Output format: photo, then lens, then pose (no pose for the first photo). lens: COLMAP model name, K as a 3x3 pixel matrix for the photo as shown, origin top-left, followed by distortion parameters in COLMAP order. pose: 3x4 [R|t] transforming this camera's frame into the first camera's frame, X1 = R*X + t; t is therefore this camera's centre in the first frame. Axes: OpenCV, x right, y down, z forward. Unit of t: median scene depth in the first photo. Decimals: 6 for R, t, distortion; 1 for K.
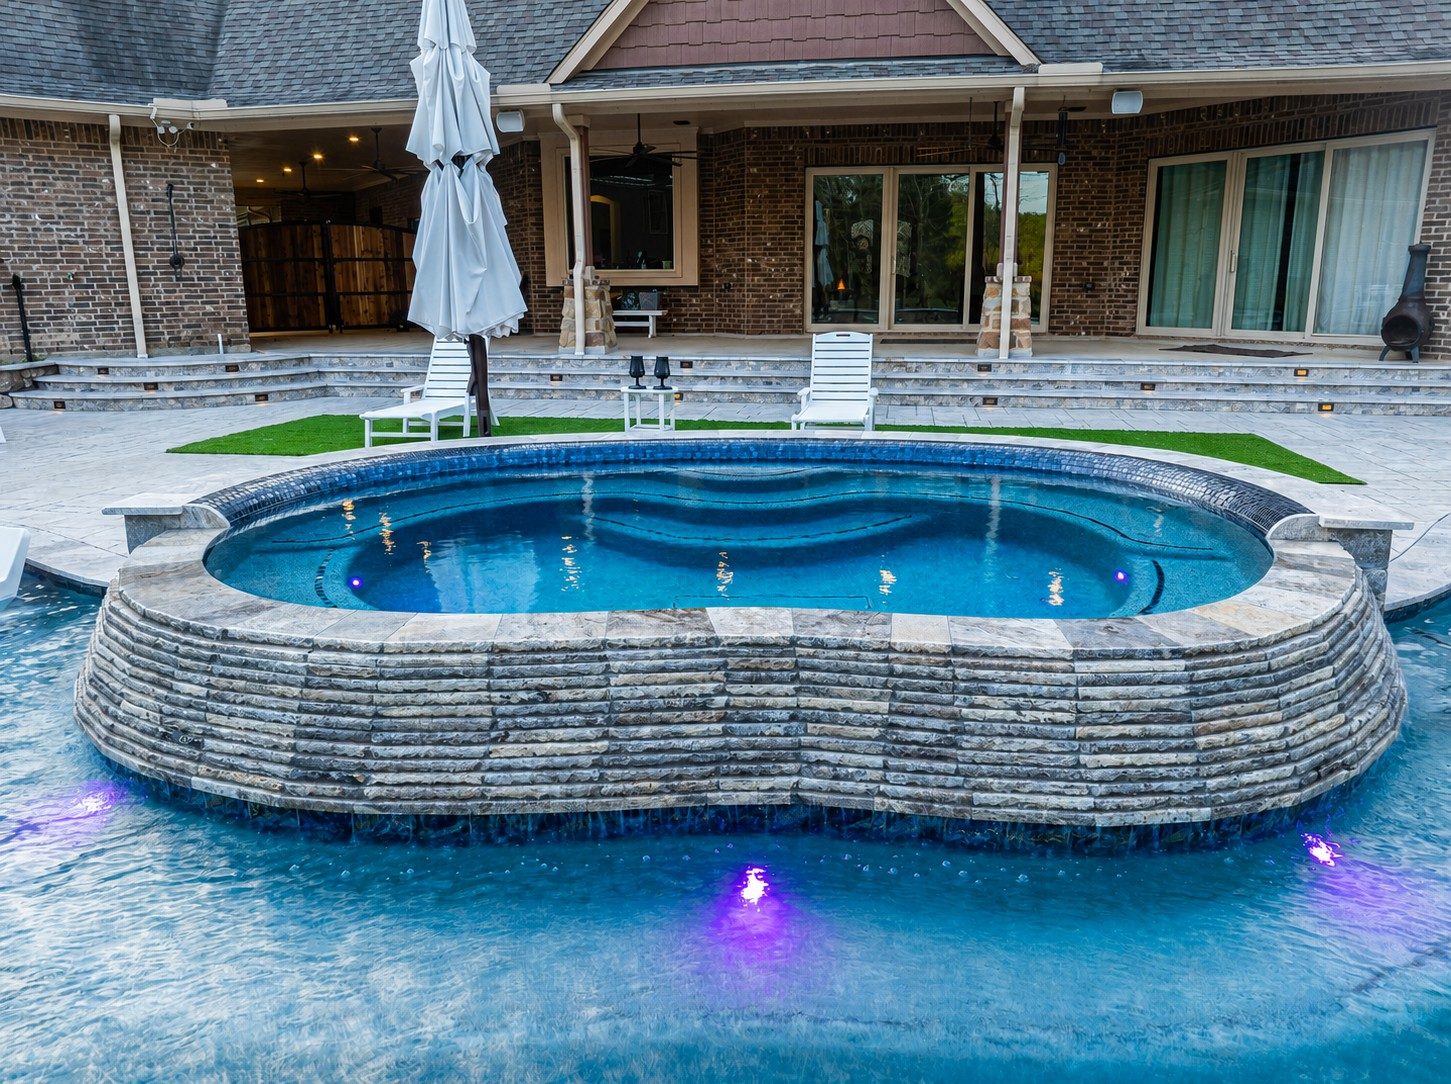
lens RADIAL K [[1024.6, 0, 734.2], [0, 1024.6, 541.1], [0, 0, 1]] dist [-0.040254, 0.008932]
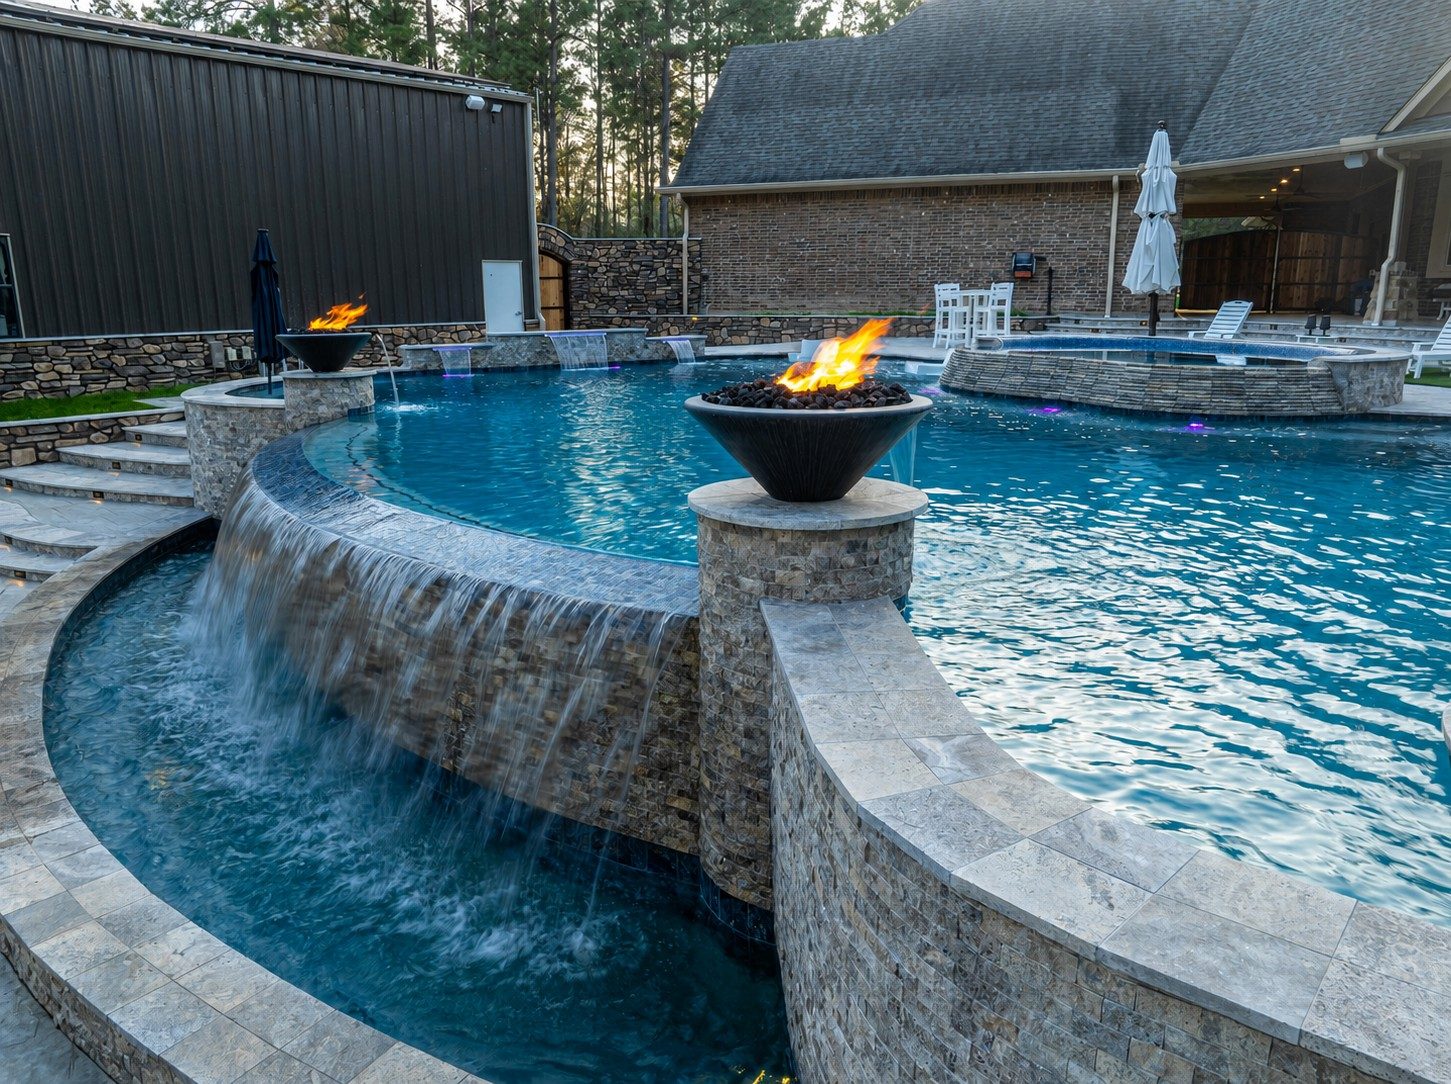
lens RADIAL K [[1024.6, 0, 734.2], [0, 1024.6, 541.1], [0, 0, 1]] dist [-0.040254, 0.008932]
pose [[0.542959, 0.204060, -0.814589, 0.576149], [-0.202805, 0.973177, 0.108609, 0.133198], [0.814902, 0.106232, 0.569780, -0.465702]]
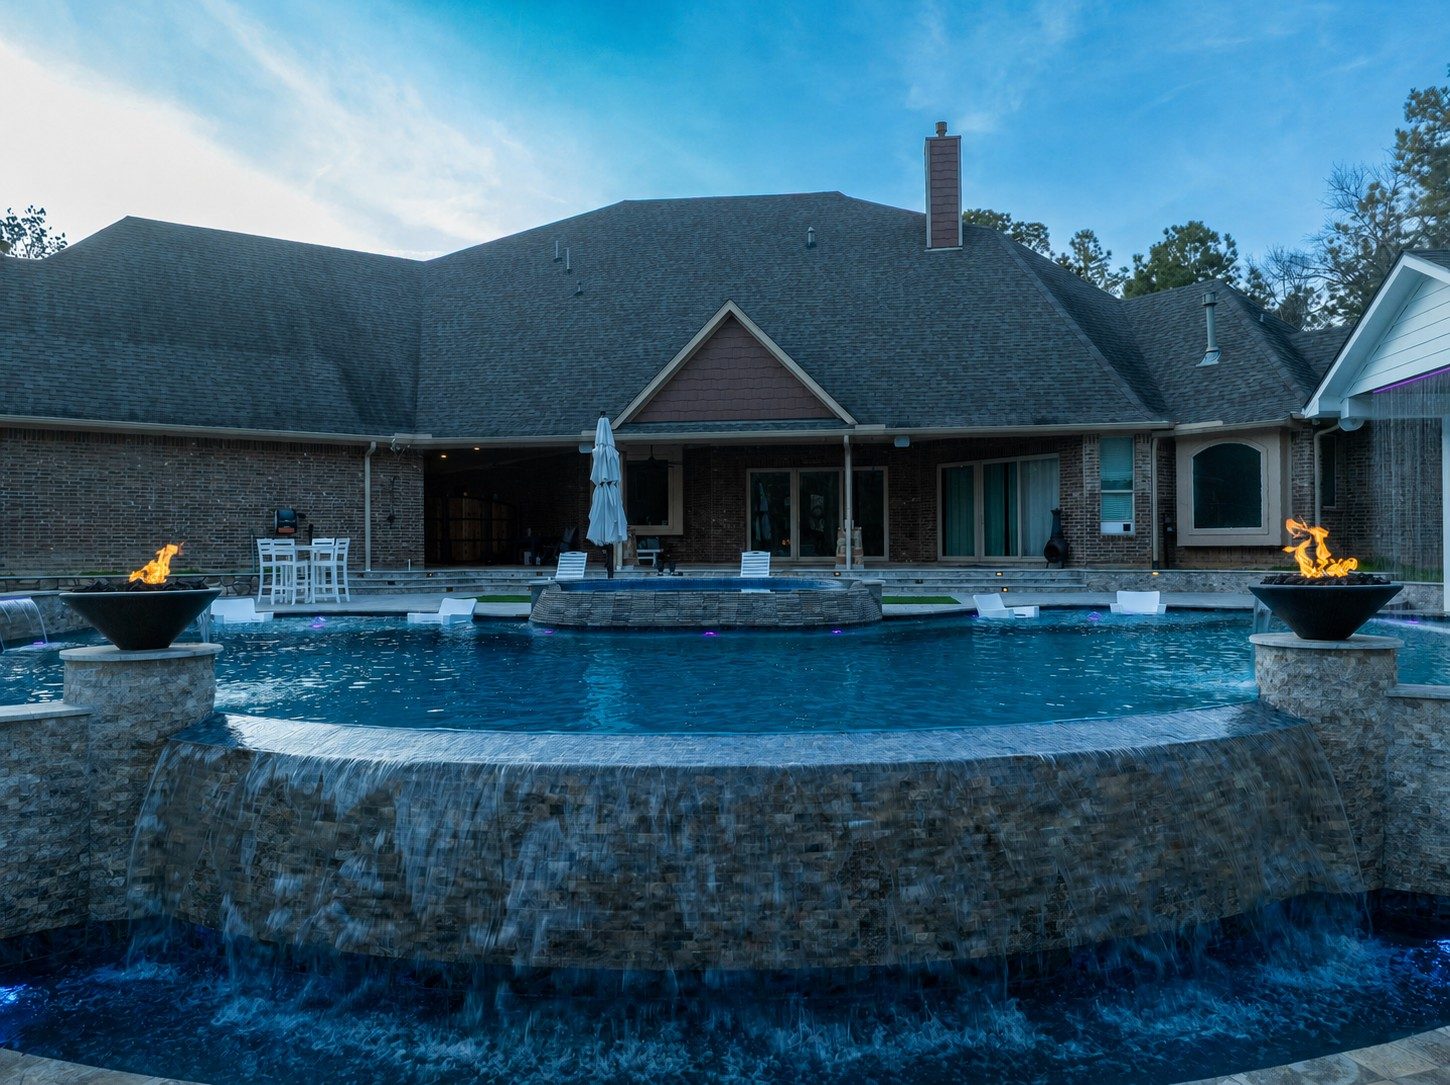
lens RADIAL K [[1023.9, 0, 733.7], [0, 1023.9, 541.6], [0, 0, 1]] dist [-0.040254, 0.008932]
pose [[0.999572, 0.000215, 0.029239, -0.001513], [0.007106, 0.968204, -0.250061, 0.233553], [-0.028363, 0.250162, 0.967788, -0.805082]]
